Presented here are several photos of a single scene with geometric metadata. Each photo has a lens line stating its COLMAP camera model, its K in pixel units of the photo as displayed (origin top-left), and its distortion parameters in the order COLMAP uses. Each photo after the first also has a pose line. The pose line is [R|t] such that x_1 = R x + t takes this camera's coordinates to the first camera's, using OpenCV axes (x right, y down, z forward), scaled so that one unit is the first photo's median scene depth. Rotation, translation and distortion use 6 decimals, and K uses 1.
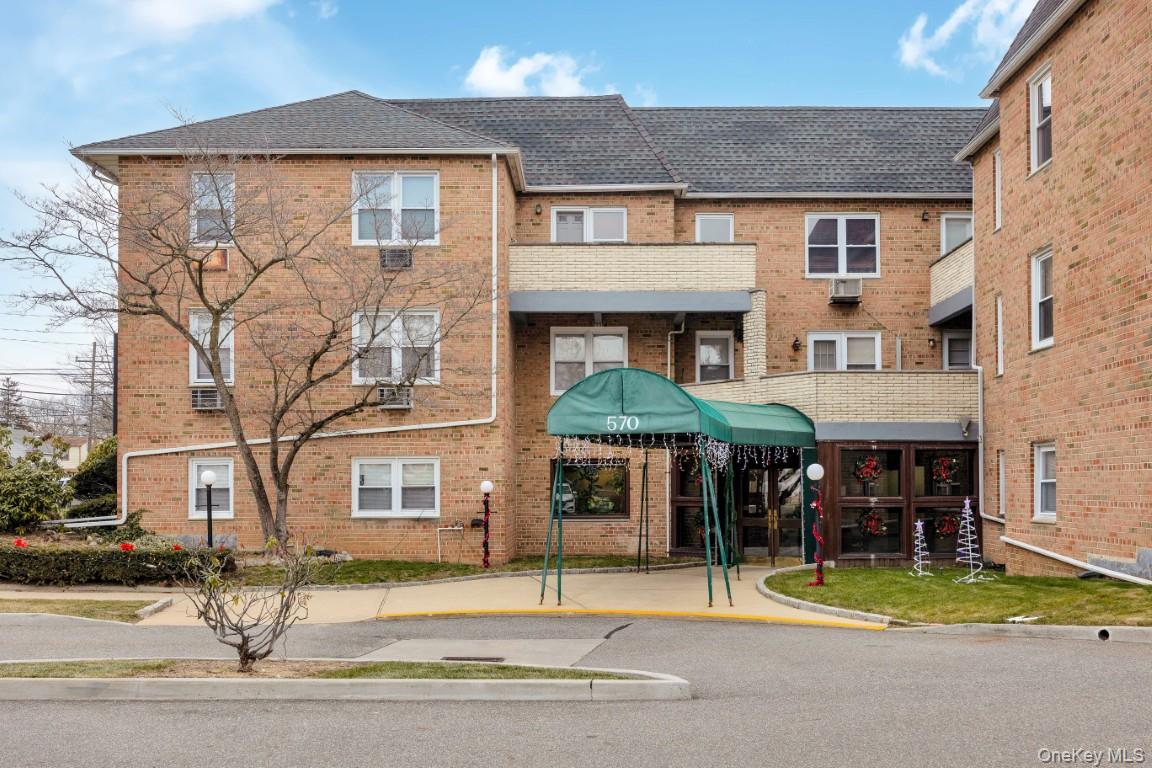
lens RADIAL K [[1043.0, 0, 576.0], [0, 1043.0, 384.0], [0, 0, 1]] dist [0.001744, 0.003116]
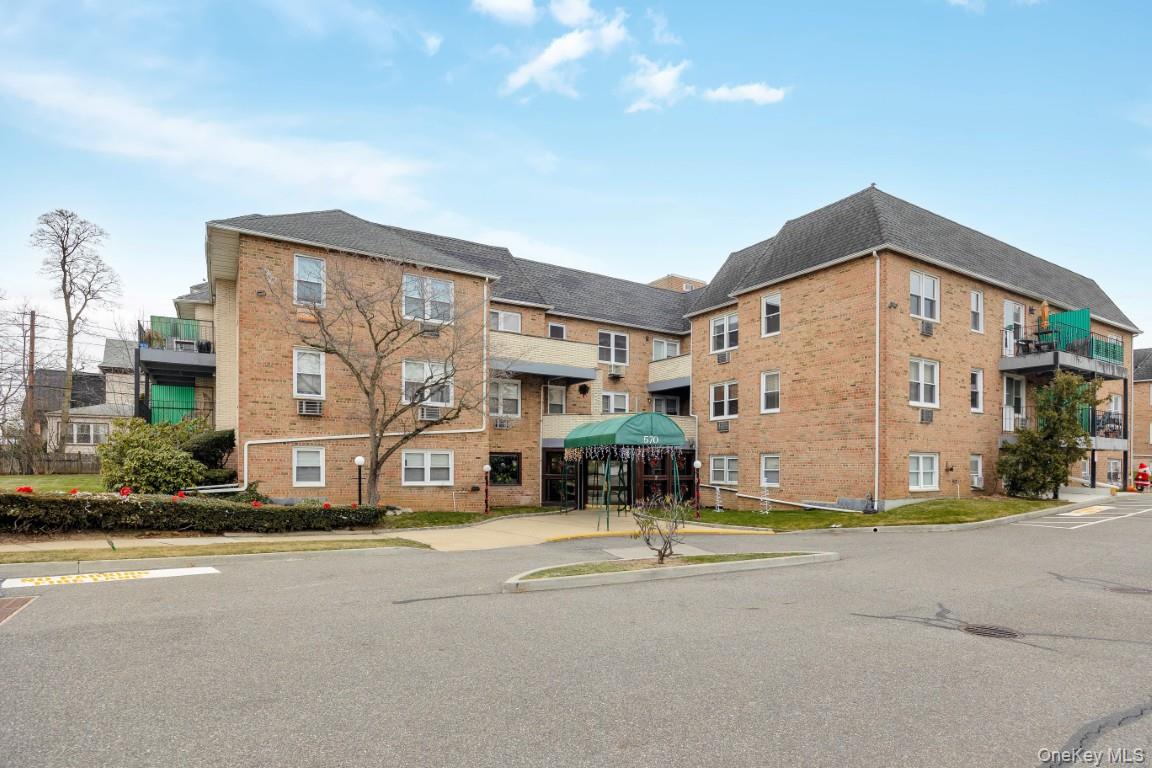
lens RADIAL K [[620.8, 0, 578.5], [0, 620.8, 414.3], [0, 0, 1]] dist [-0.001311, 0.000262]
pose [[0.850998, 0.057590, 0.522001, -0.485452], [-0.066241, 0.997801, -0.002092, -0.000129], [-0.520974, -0.032797, 0.852942, 0.028225]]
